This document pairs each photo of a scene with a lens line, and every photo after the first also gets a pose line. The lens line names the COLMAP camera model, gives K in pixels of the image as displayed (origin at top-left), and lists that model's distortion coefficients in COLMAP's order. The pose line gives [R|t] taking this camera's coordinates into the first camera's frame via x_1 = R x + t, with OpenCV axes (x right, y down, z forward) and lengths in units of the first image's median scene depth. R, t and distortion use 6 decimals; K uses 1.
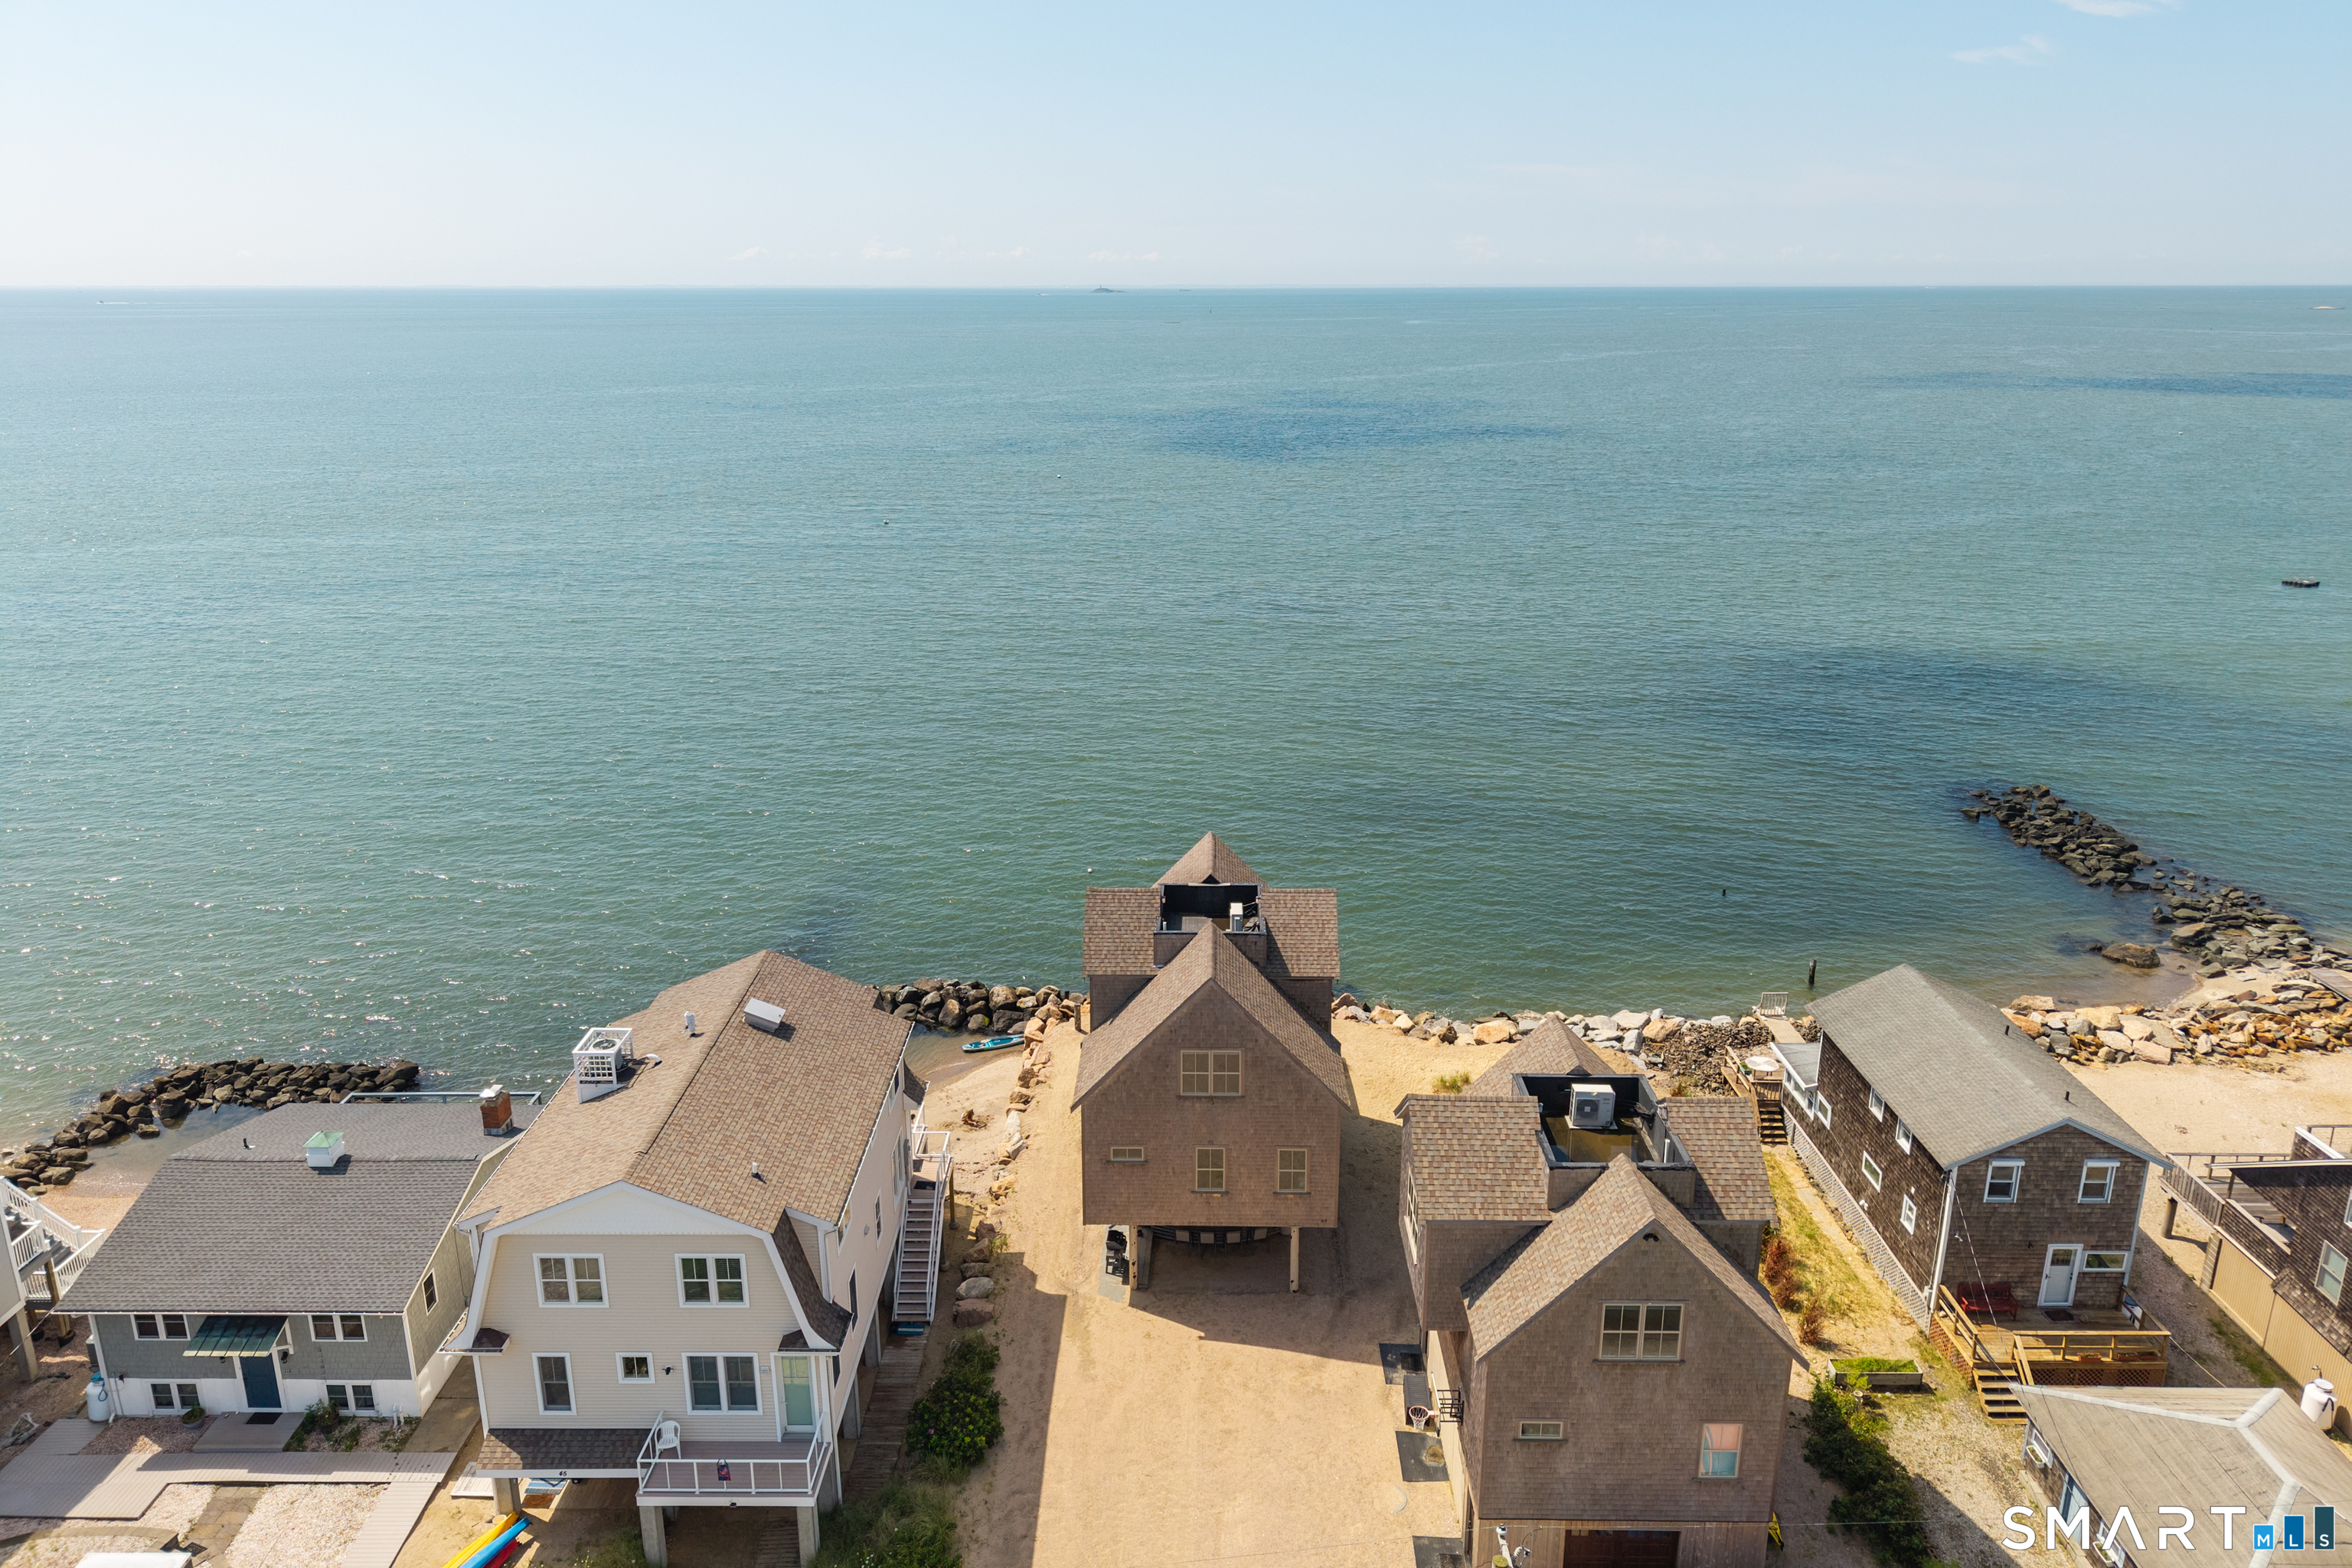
lens RADIAL K [[1568.0, 0, 1171.4], [0, 1568.0, 739.9], [0, 0, 1]] dist [0.047392, -0.065936]
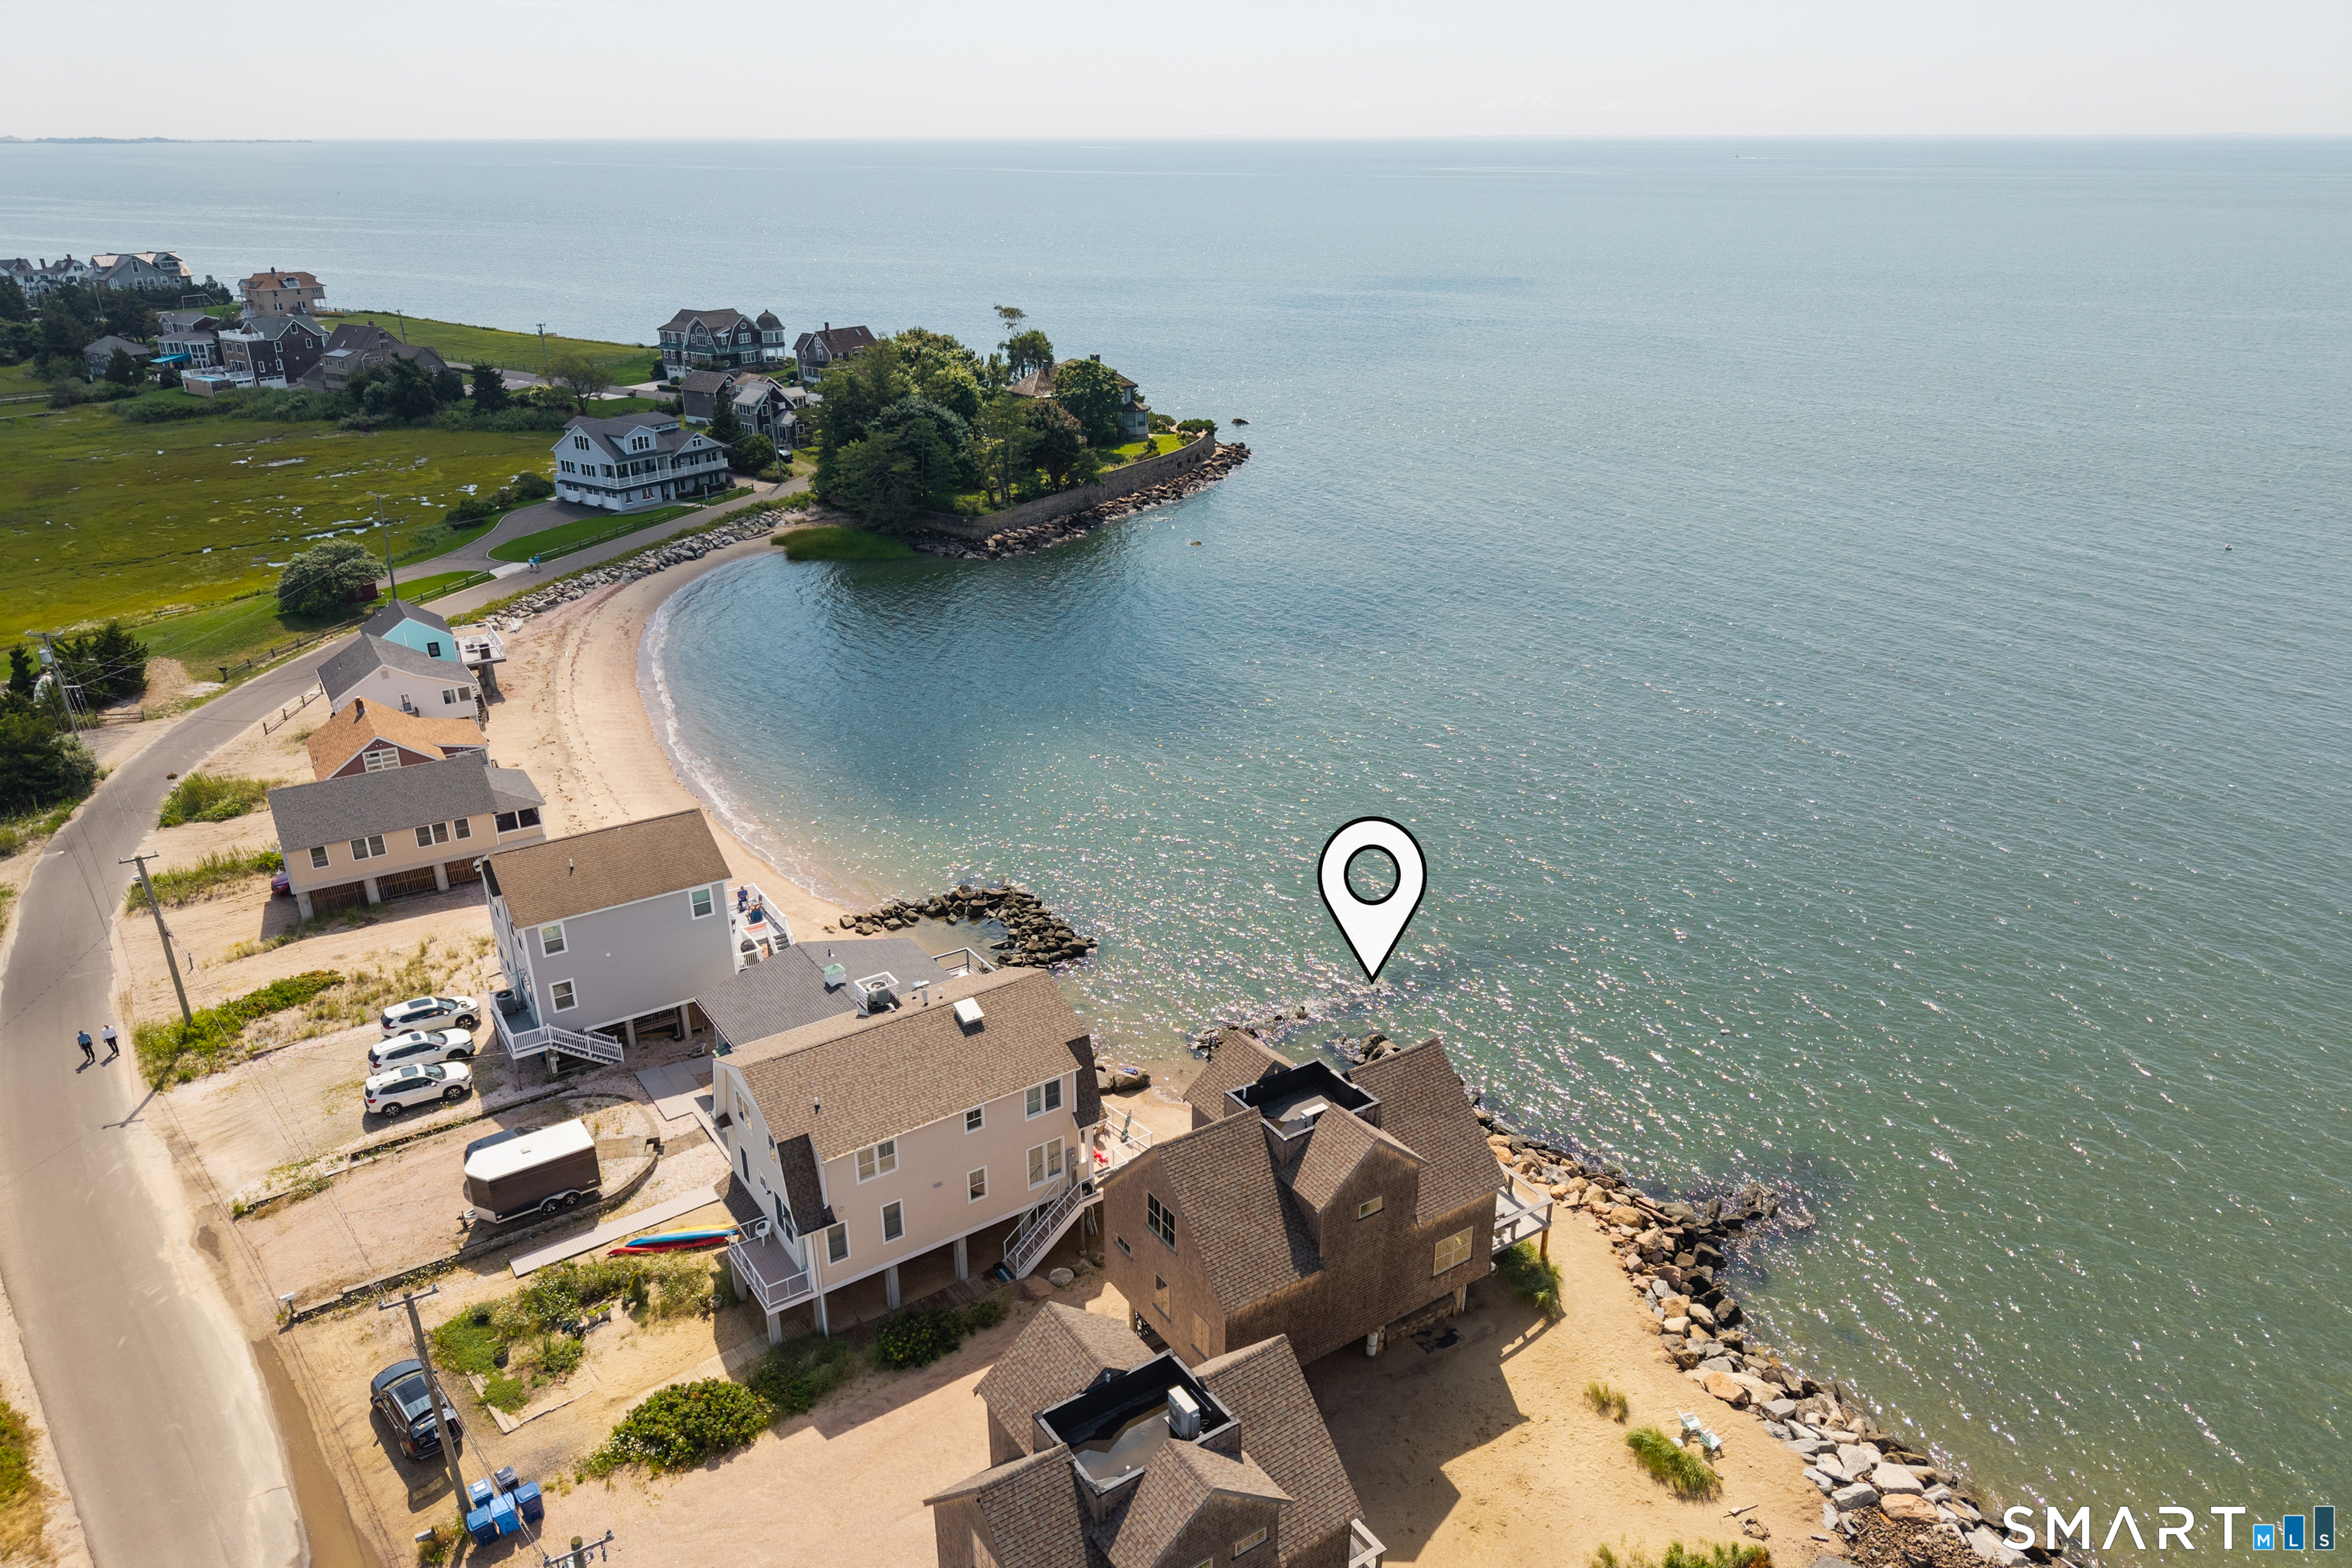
lens RADIAL K [[1611.4, 0, 1176.0], [0, 1611.4, 784.0], [0, 0, 1]] dist [0.012710, 0.000860]
pose [[0.572044, 0.306716, -0.760718, 0.737618], [-0.229992, 0.950226, 0.210176, -0.301327], [0.787318, 0.054729, 0.614113, 0.232603]]
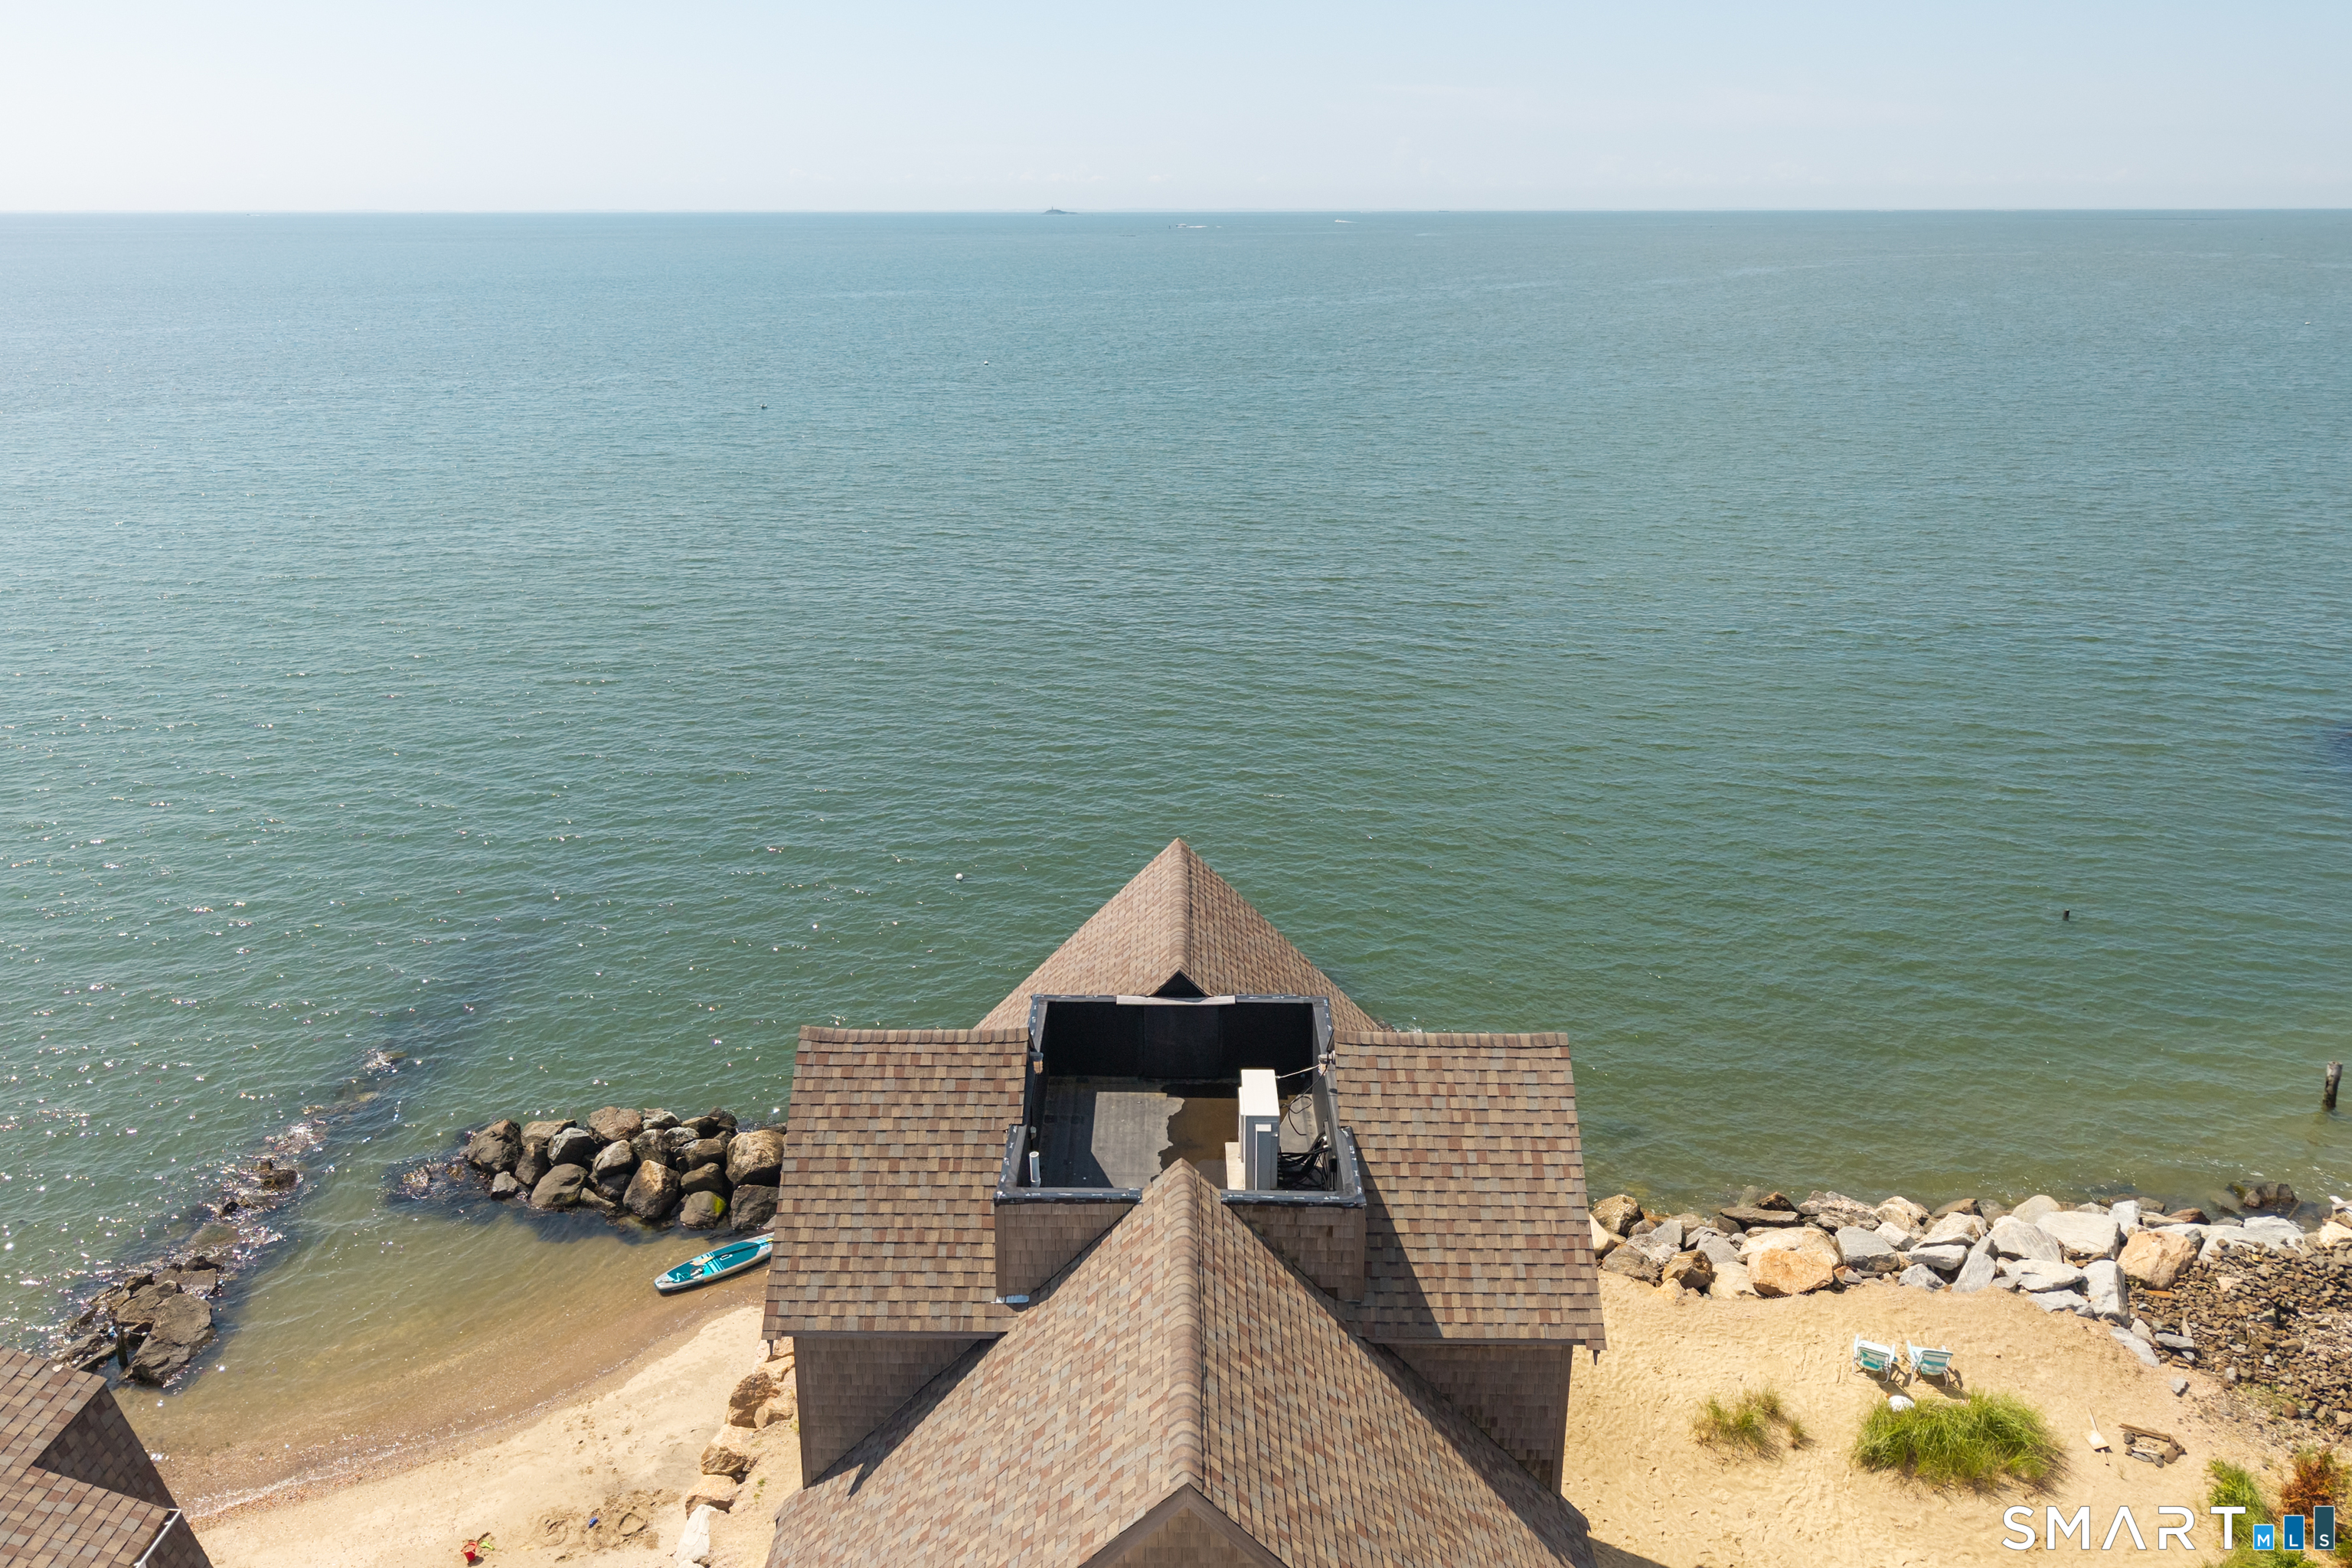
lens RADIAL K [[1611.4, 0, 1176.0], [0, 1611.4, 784.0], [0, 0, 1]] dist [0.012710, 0.000860]
pose [[0.999566, -0.001117, 0.029427, 0.014242], [-0.000584, 0.998332, 0.057740, 0.023486], [-0.029442, -0.057732, 0.997898, 0.662214]]
